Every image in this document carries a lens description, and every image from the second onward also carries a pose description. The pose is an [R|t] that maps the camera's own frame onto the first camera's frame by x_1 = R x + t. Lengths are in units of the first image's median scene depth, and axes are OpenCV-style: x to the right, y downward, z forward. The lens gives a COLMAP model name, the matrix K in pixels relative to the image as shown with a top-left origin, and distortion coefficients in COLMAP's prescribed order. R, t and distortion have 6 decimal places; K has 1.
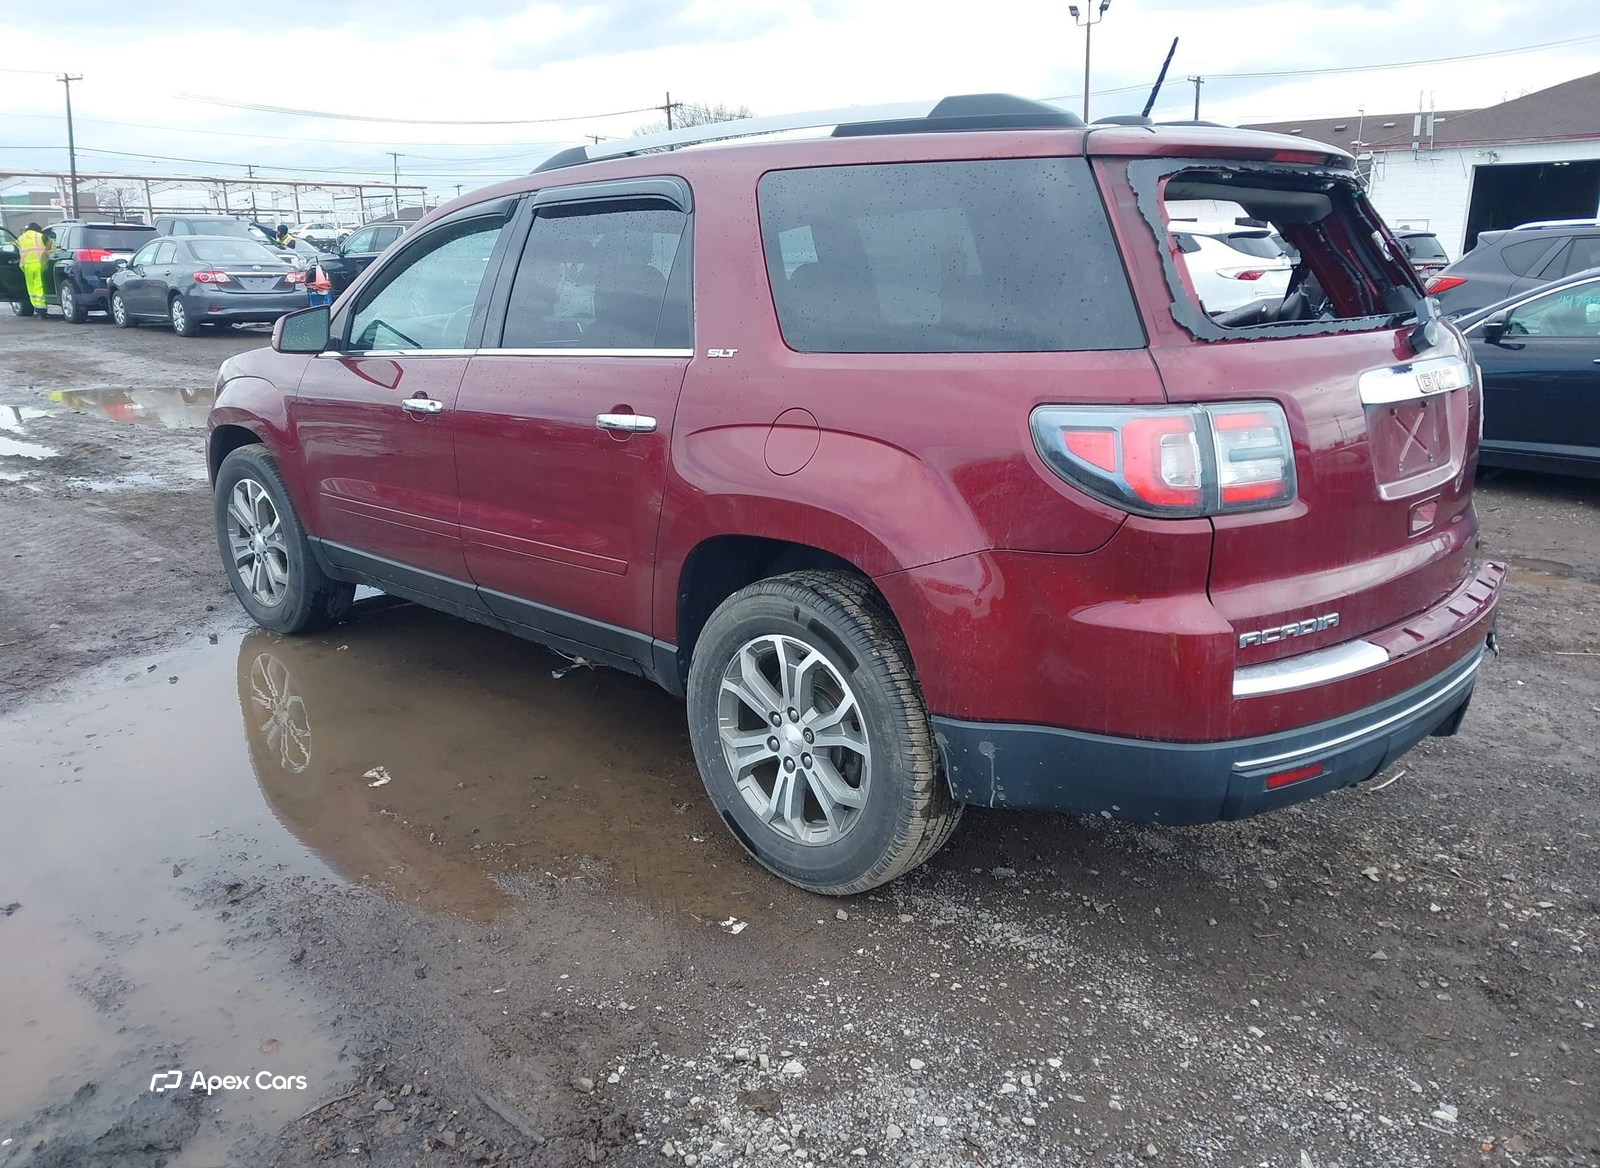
lens RADIAL K [[1226.4, 0, 781.2], [0, 1226.4, 584.4], [0, 0, 1]] dist [0.016757, -0.006028]
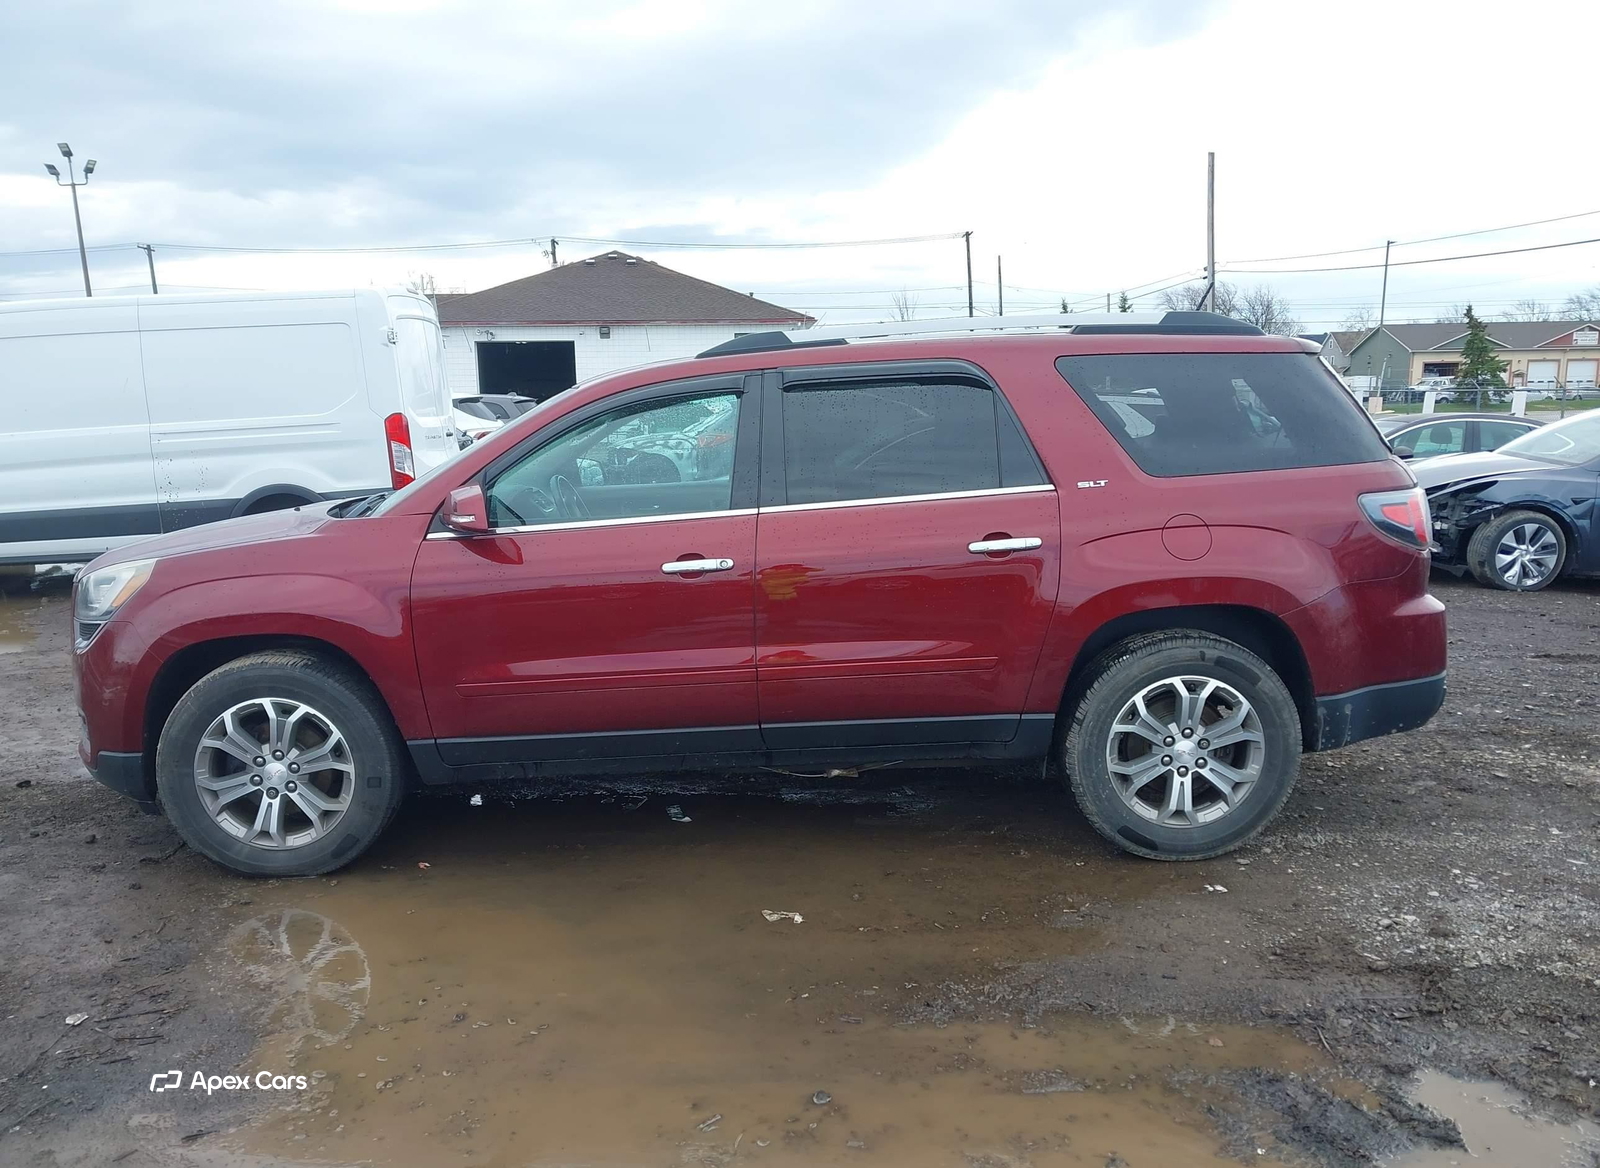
lens RADIAL K [[1226.4, 0, 781.2], [0, 1226.4, 584.4], [0, 0, 1]] dist [0.016757, -0.006028]
pose [[0.712398, -0.113882, 0.692474, -1.265360], [0.201741, 0.978327, -0.046653, -0.087076], [-0.672153, 0.172935, 0.719933, 0.268858]]
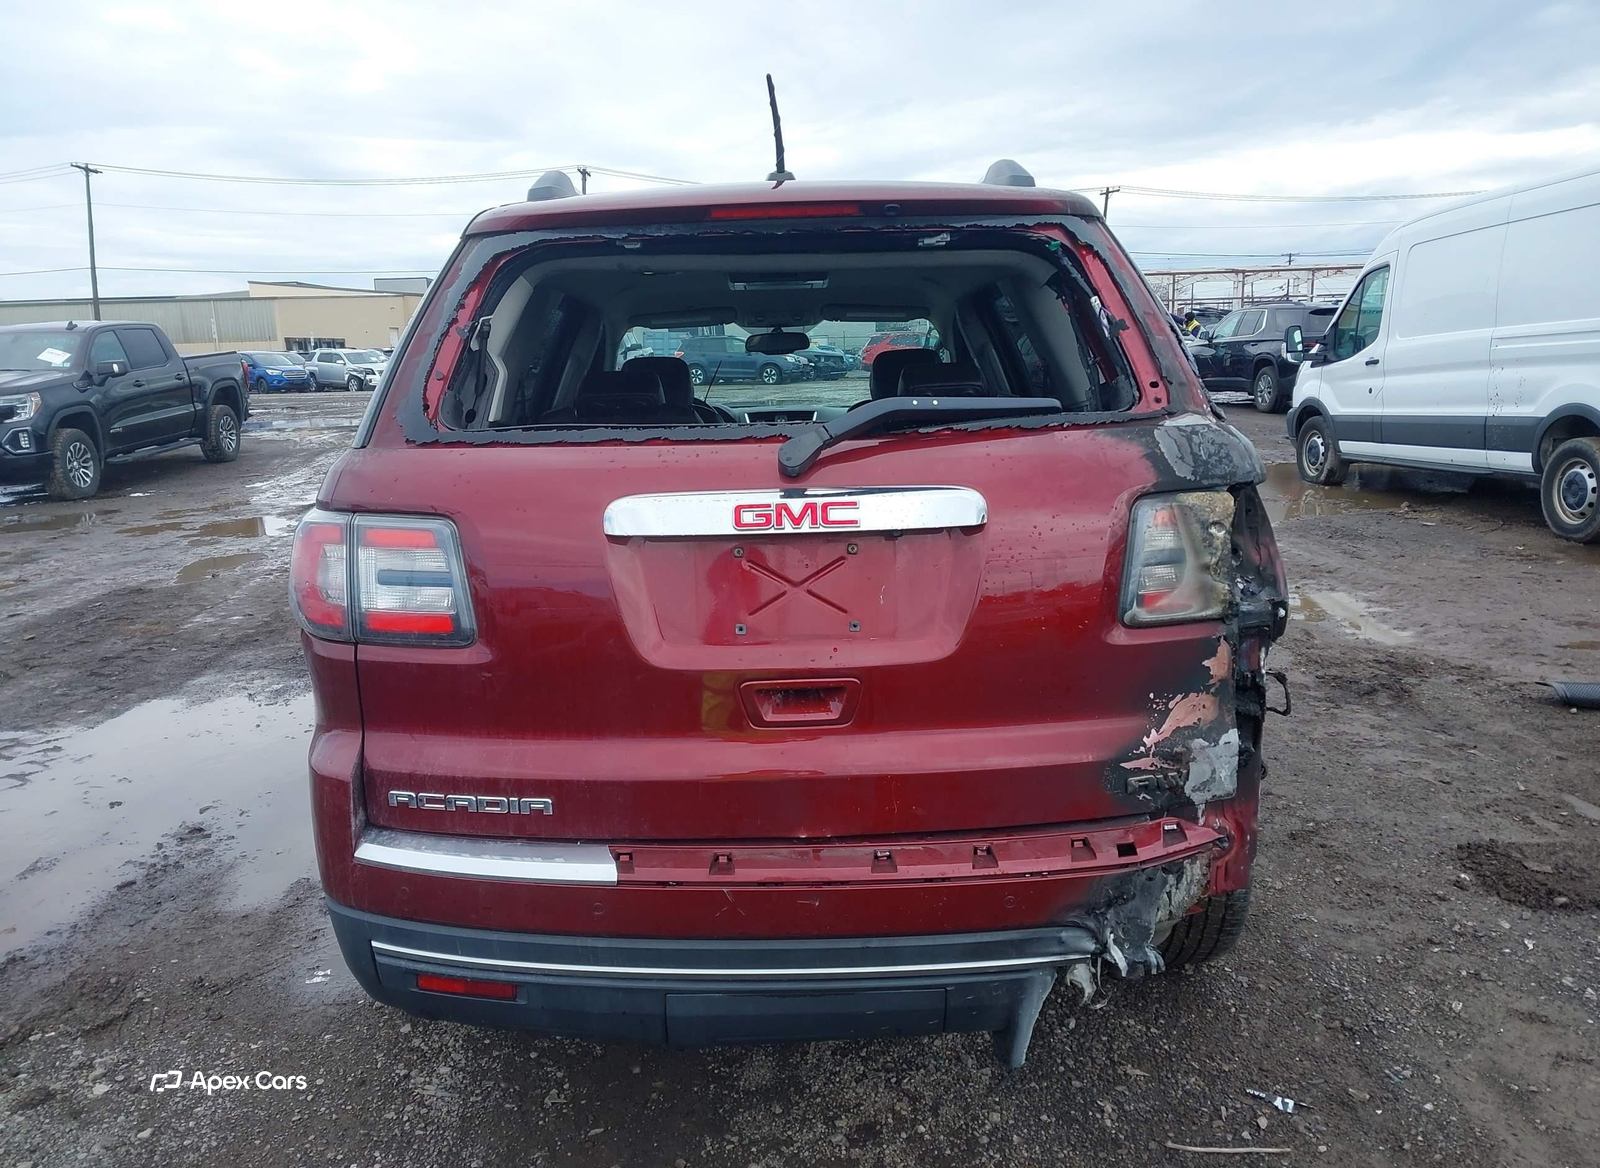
lens RADIAL K [[1226.4, 0, 781.2], [0, 1226.4, 584.4], [0, 0, 1]] dist [0.016757, -0.006028]
pose [[0.726264, 0.112565, -0.678137, 0.901752], [-0.156393, 0.987689, -0.003544, -0.109786], [0.669389, 0.108630, 0.734927, 0.439477]]
